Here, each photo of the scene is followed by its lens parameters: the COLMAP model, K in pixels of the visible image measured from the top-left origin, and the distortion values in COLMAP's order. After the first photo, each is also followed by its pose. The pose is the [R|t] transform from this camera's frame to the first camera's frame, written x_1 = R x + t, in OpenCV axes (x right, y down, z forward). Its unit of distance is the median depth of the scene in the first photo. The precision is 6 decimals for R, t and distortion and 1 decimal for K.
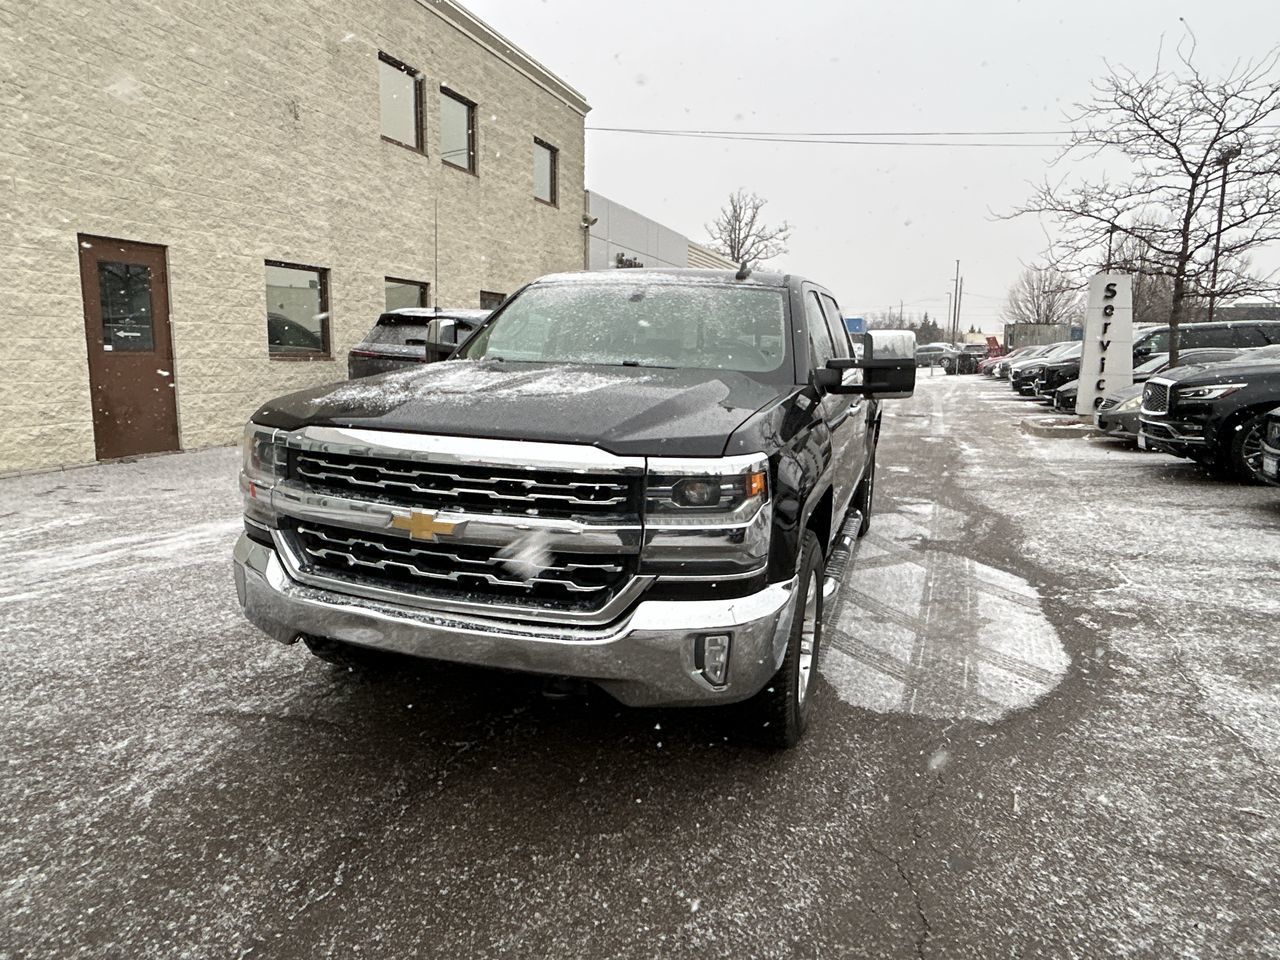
lens RADIAL K [[823.6, 0, 637.0], [0, 823.6, 480.5], [0, 0, 1]] dist [-0.009218, 0.004450]
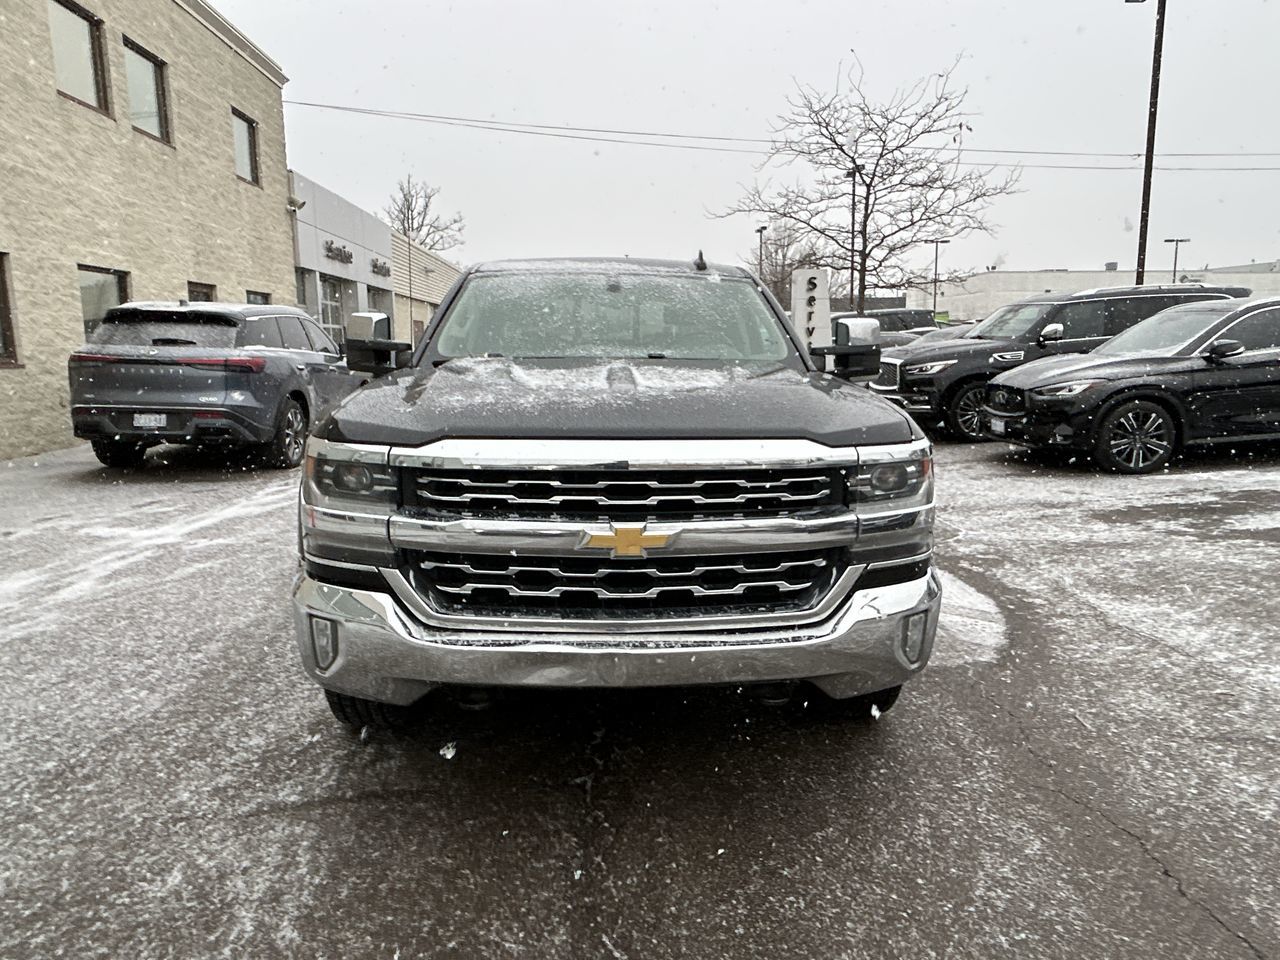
lens RADIAL K [[823.6, 0, 637.7], [0, 823.6, 483.1], [0, 0, 1]] dist [-0.009218, 0.004450]
pose [[0.924853, -0.086349, 0.370394, -0.184060], [0.081908, 0.996254, 0.027737, -0.010420], [-0.371401, 0.004686, 0.928461, 0.052552]]
